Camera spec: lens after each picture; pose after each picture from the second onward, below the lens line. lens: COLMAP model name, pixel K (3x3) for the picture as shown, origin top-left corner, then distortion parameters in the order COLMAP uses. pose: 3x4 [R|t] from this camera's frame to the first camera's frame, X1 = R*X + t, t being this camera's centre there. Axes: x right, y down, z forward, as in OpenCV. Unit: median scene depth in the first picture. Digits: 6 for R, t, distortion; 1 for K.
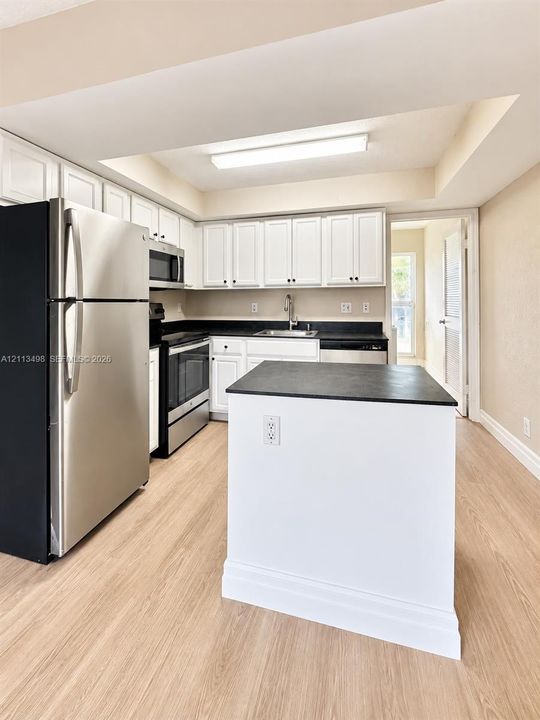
lens RADIAL K [[502.4, 0, 271.4], [0, 502.4, 361.4], [0, 0, 1]] dist [-0.000007, -0.000121]
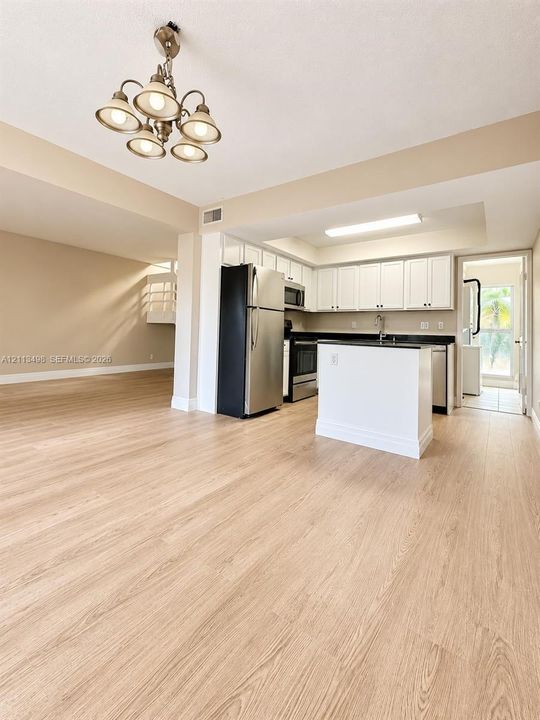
lens RADIAL K [[502.4, 0, 271.4], [0, 502.4, 361.4], [0, 0, 1]] dist [-0.000007, -0.000121]
pose [[0.971994, 0.013307, -0.234630, 0.097402], [-0.030619, 0.997056, -0.070299, 0.128786], [0.233004, 0.075514, 0.969539, -0.538321]]
